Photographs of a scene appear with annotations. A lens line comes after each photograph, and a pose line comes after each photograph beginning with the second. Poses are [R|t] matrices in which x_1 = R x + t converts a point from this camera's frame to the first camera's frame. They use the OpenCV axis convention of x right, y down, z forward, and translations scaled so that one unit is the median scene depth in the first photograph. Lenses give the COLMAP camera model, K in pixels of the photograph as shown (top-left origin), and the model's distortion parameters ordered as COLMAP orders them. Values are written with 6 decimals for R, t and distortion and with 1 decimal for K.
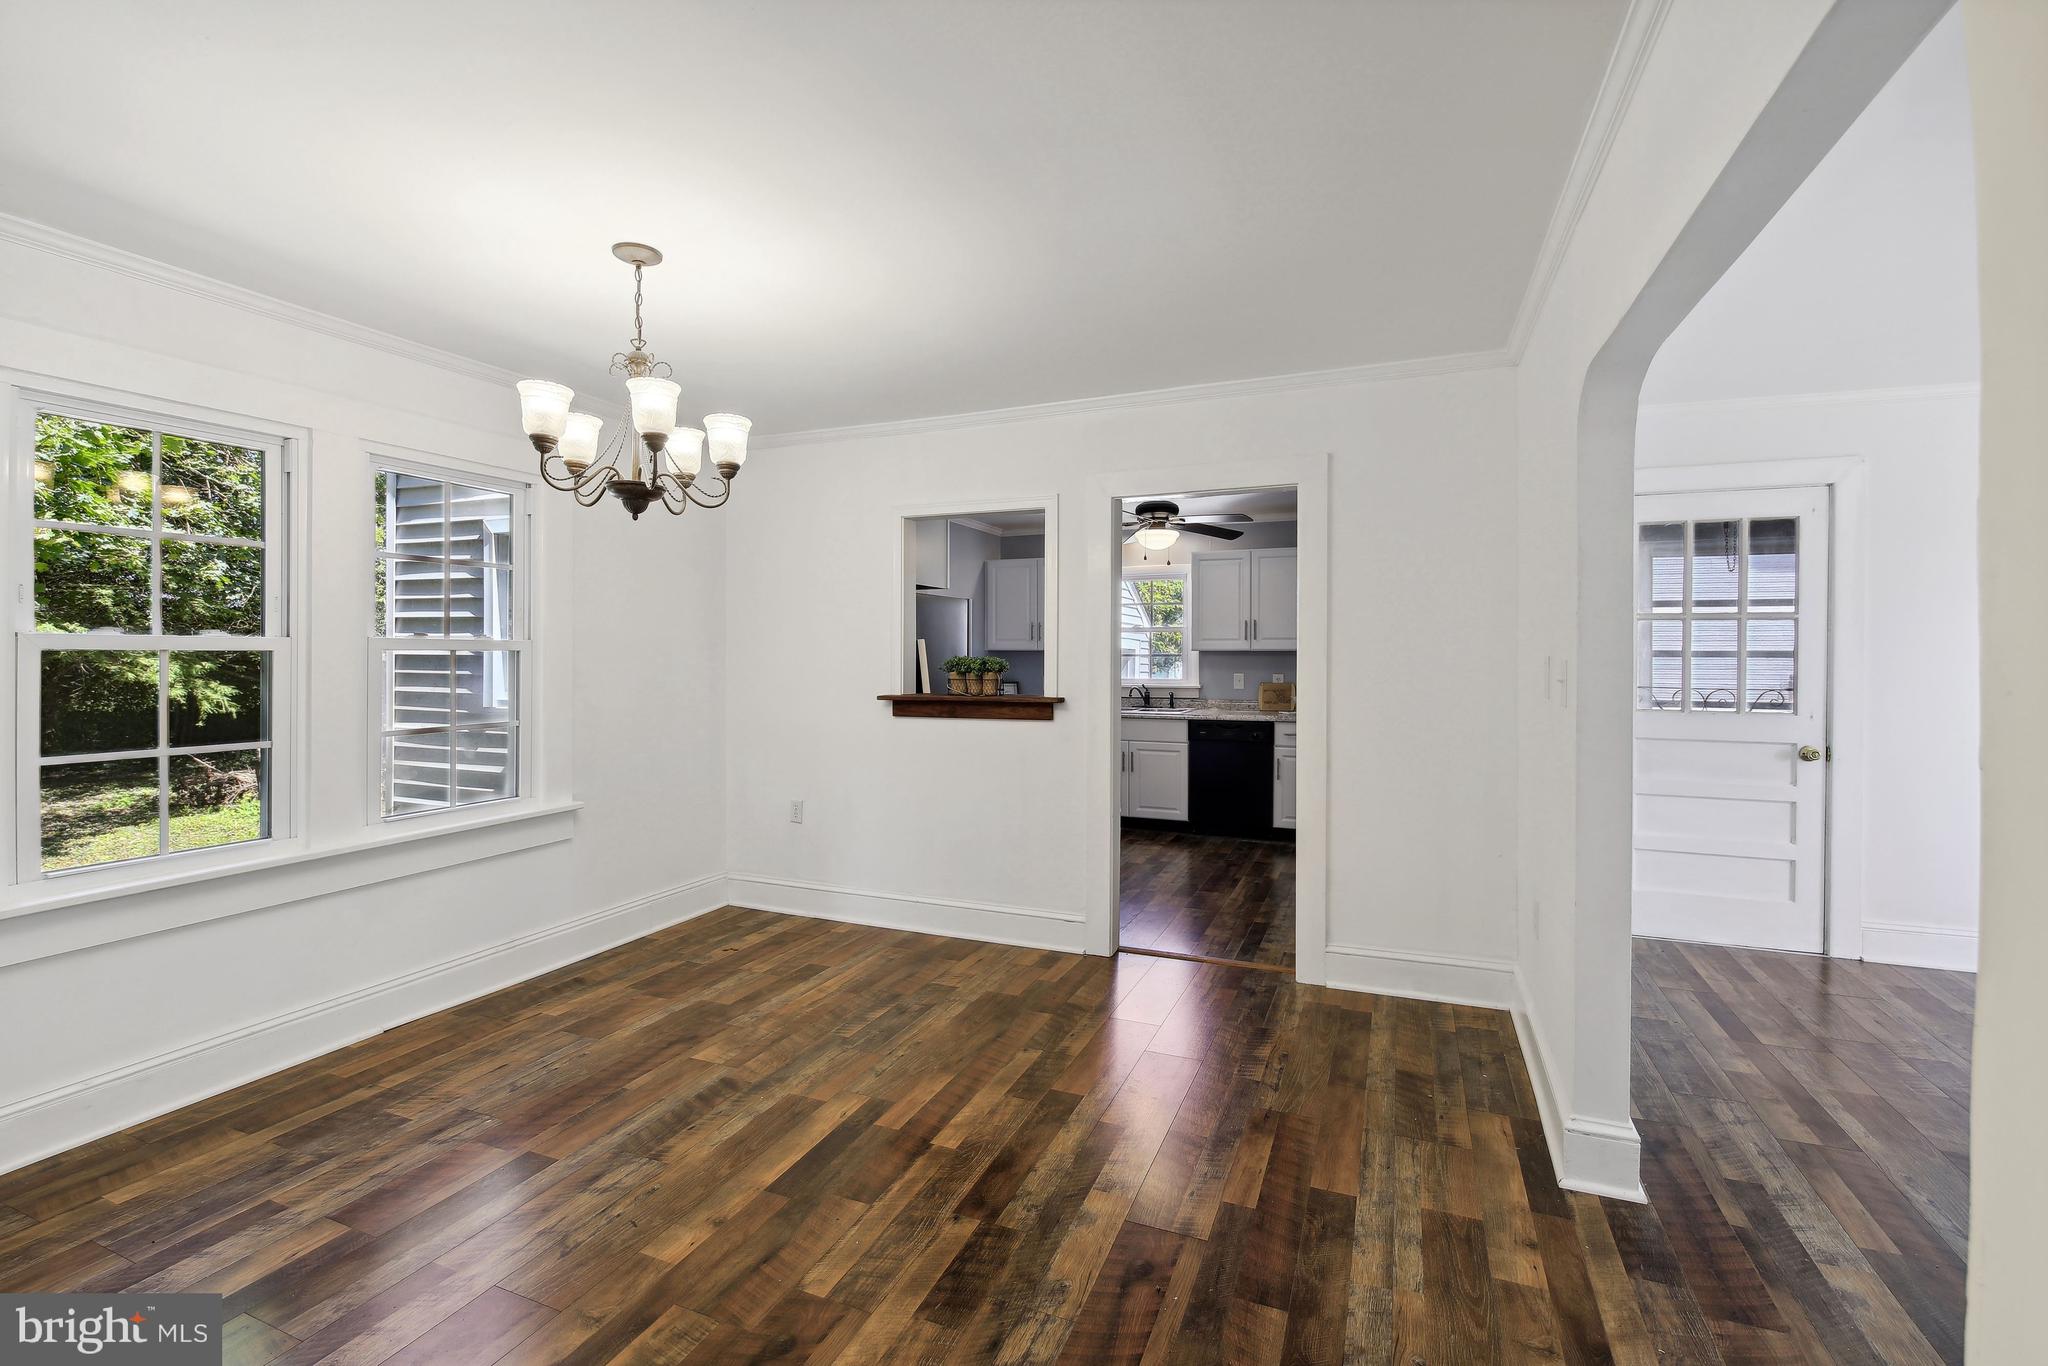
lens RADIAL K [[894.2, 0, 1033.3], [0, 894.2, 668.6], [0, 0, 1]] dist [0.000817, -0.002904]
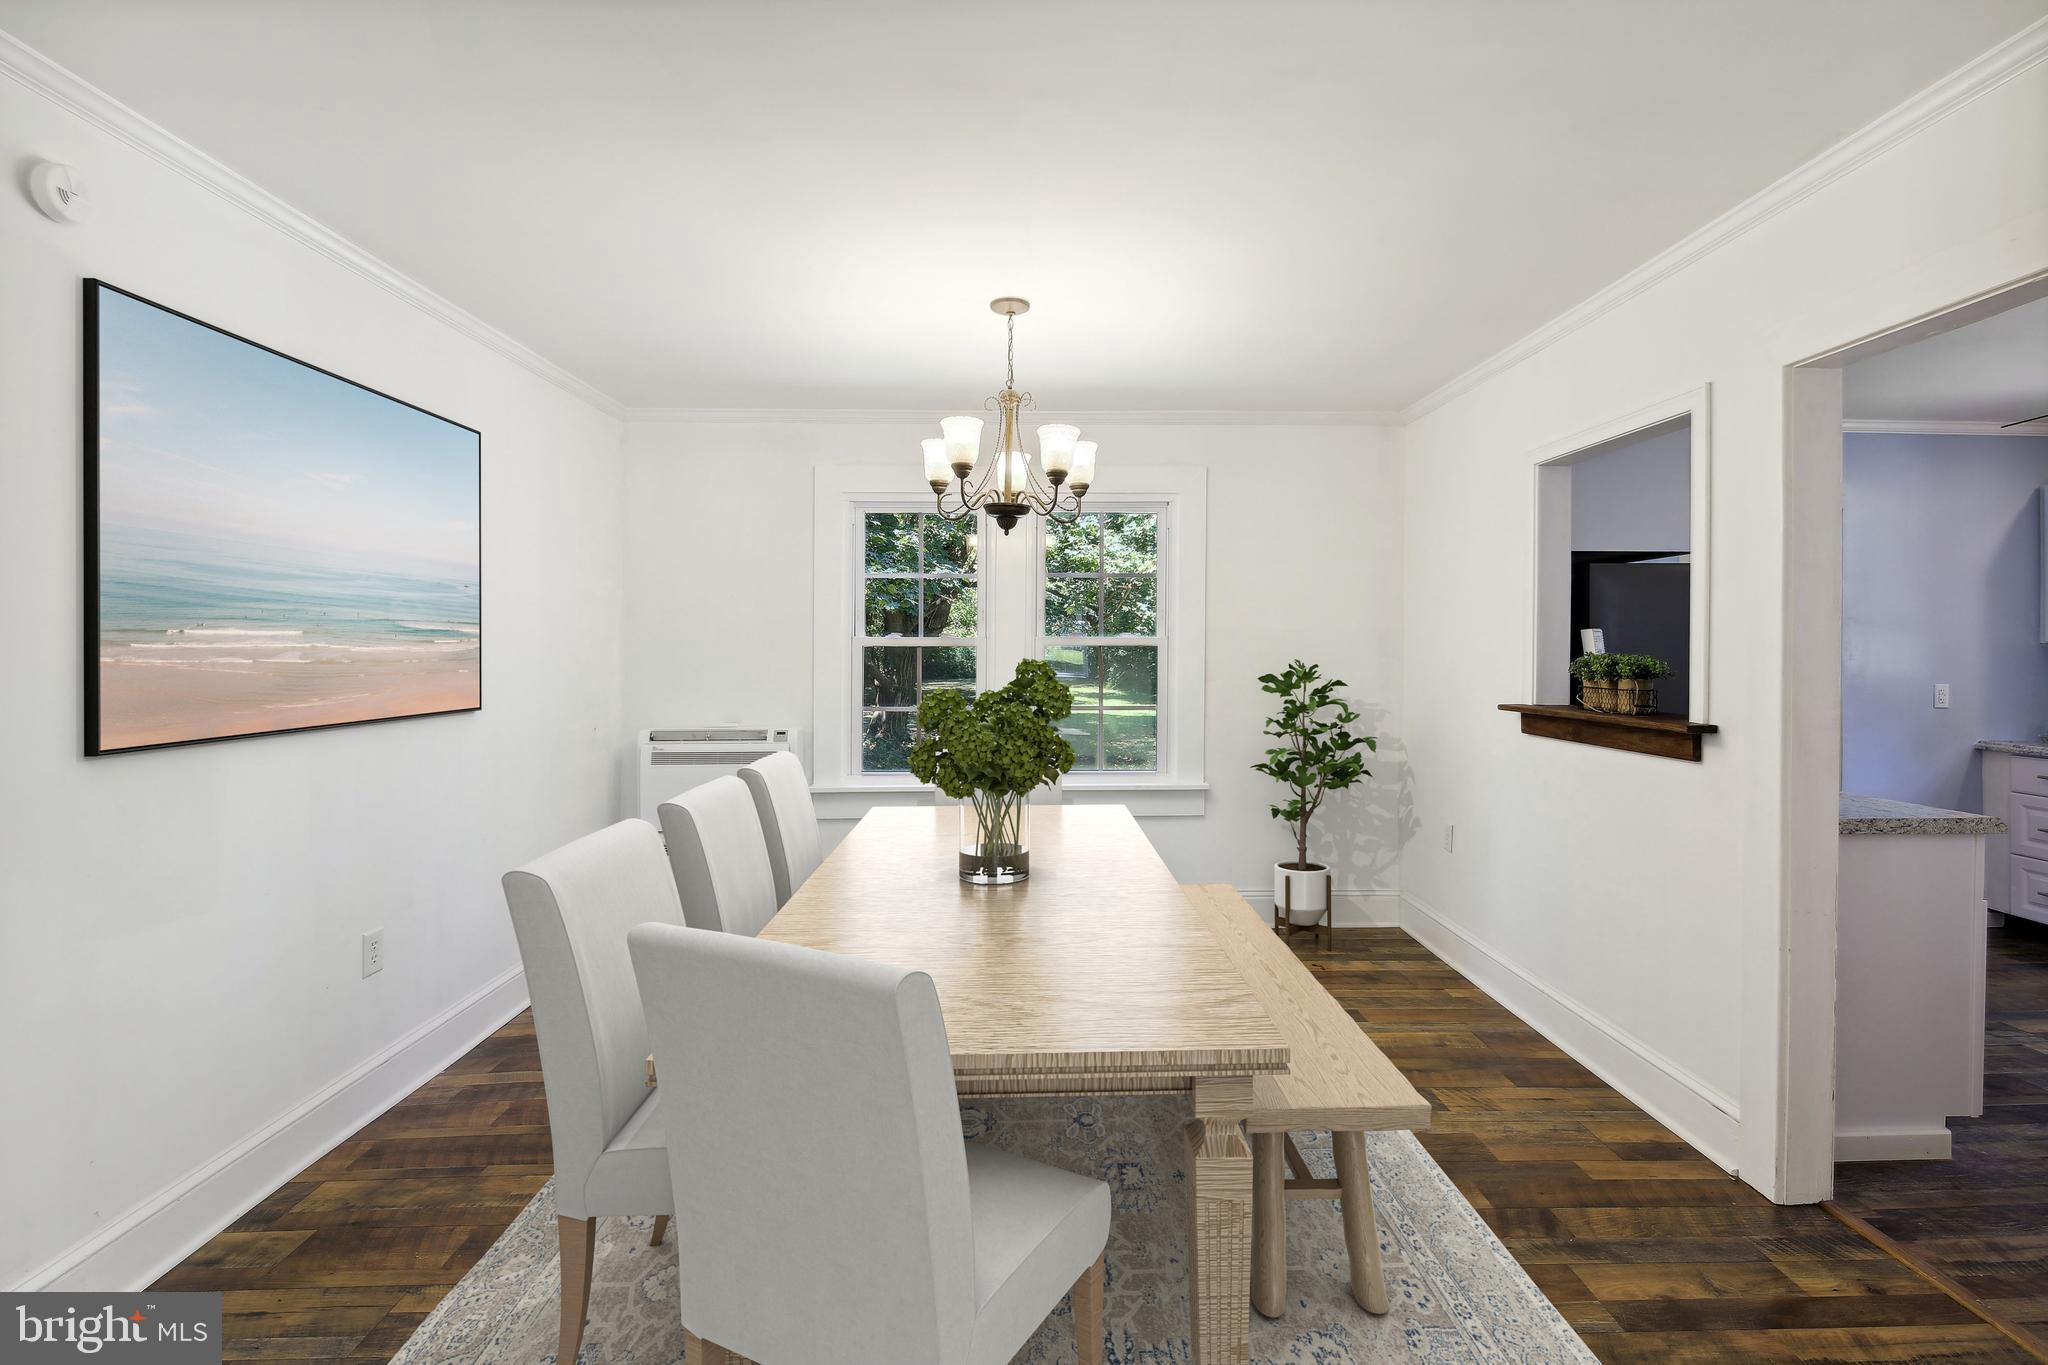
lens RADIAL K [[894.2, 0, 1045.4], [0, 894.2, 646.1], [0, 0, 1]] dist [0.000817, -0.002904]
pose [[0.402995, 0.000976, -0.915202, 0.639490], [-0.016382, 0.999847, -0.006148, -0.014498], [0.915056, 0.017471, 0.402949, 0.574267]]
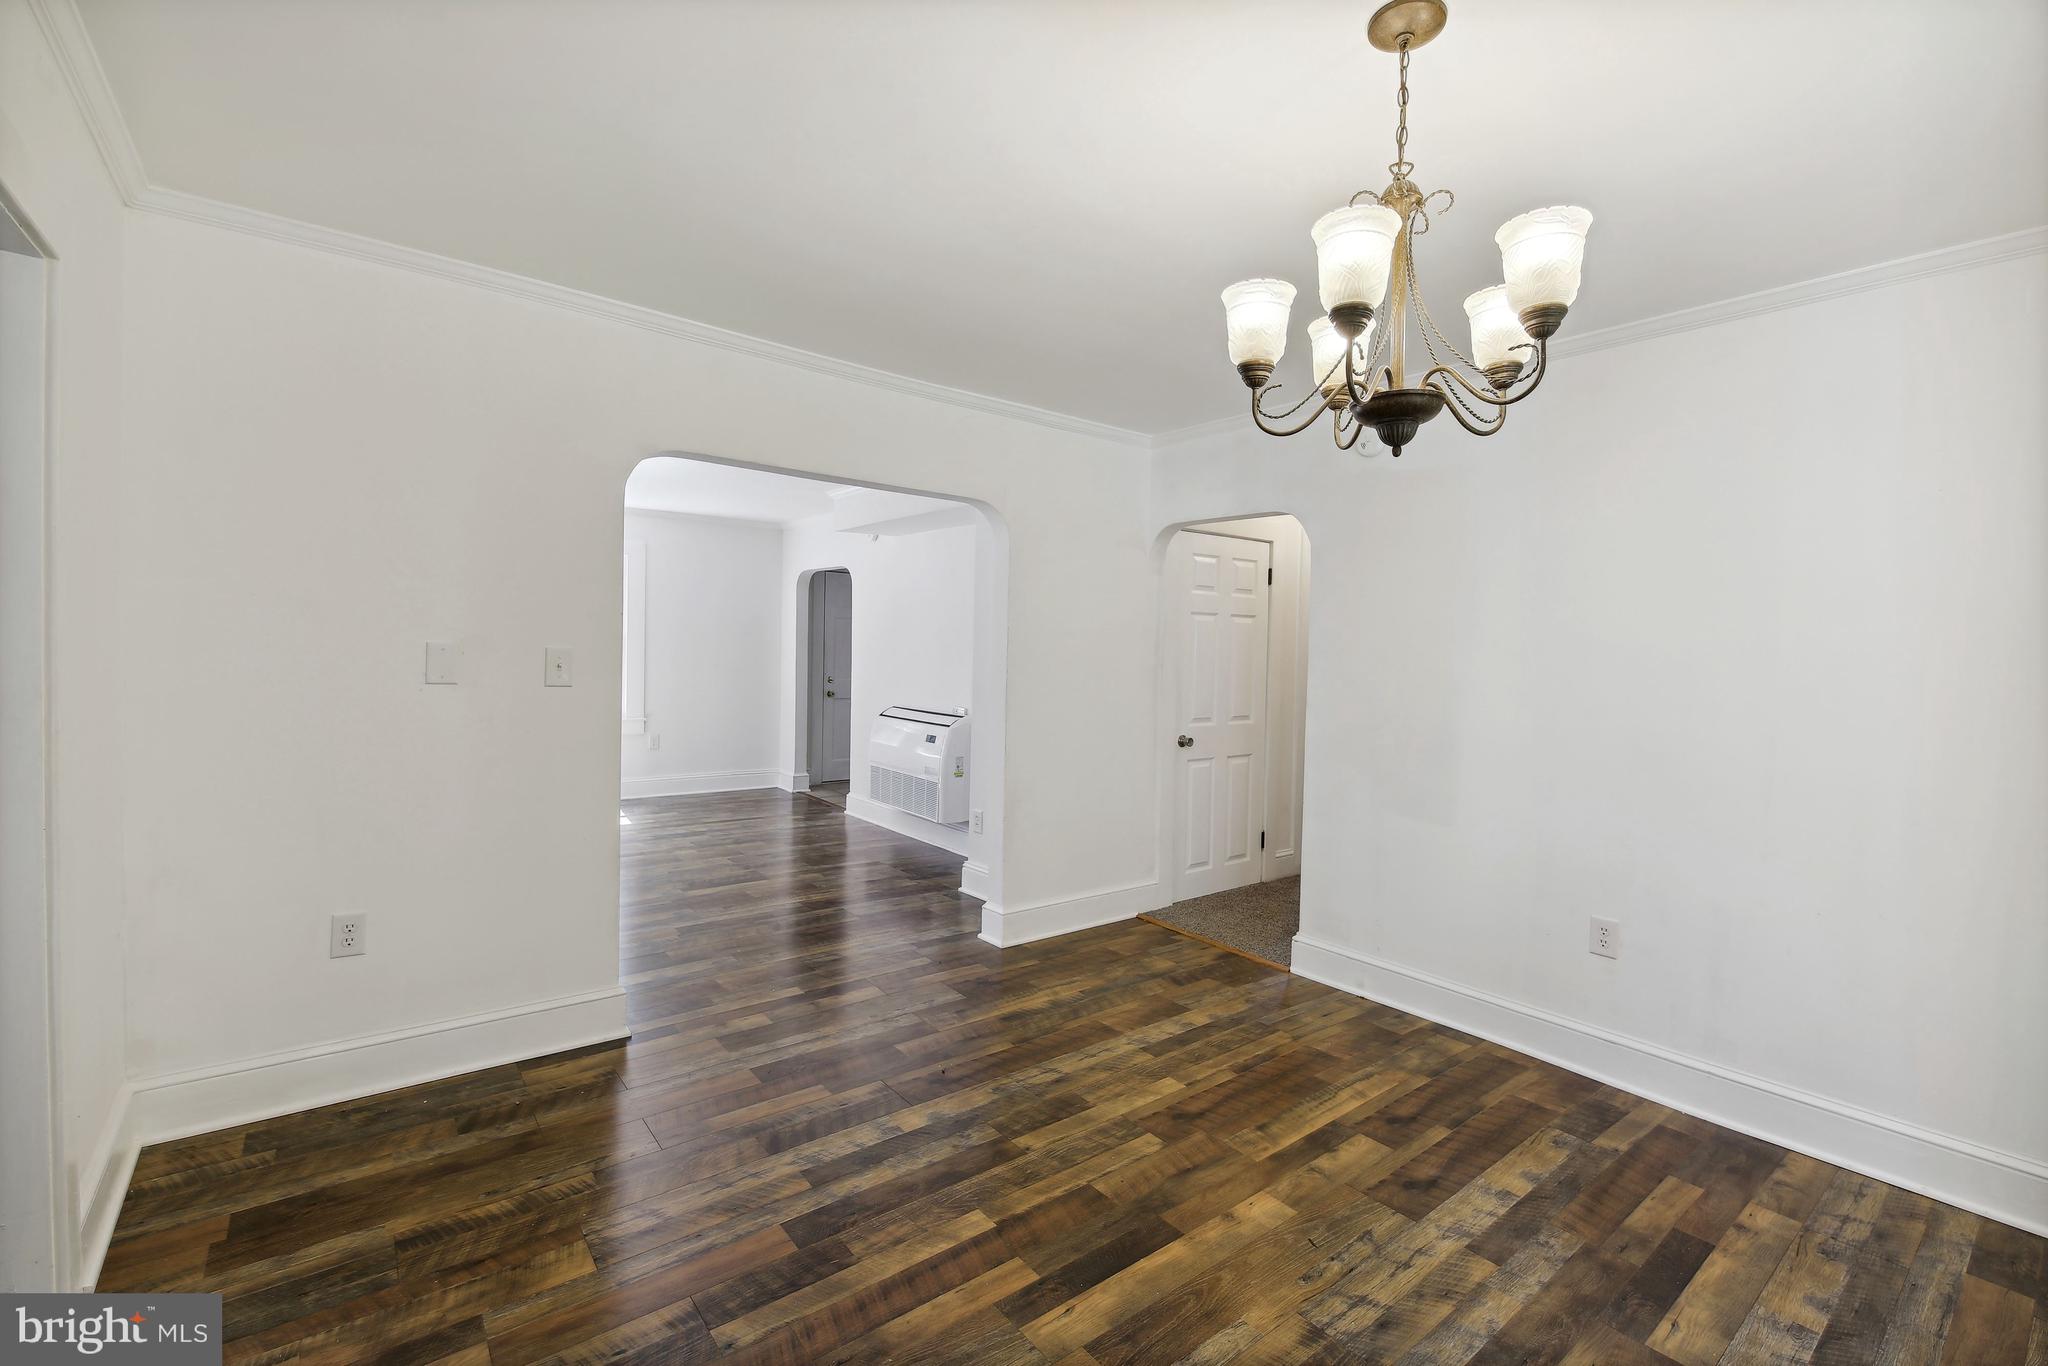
lens RADIAL K [[894.2, 0, 1028.1], [0, 894.2, 666.2], [0, 0, 1]] dist [0.000817, -0.002904]
pose [[-0.870262, -0.033500, 0.491449, -0.538831], [-0.018232, 0.999192, 0.035826, -0.041696], [-0.492252, 0.022218, -0.870169, 1.692488]]
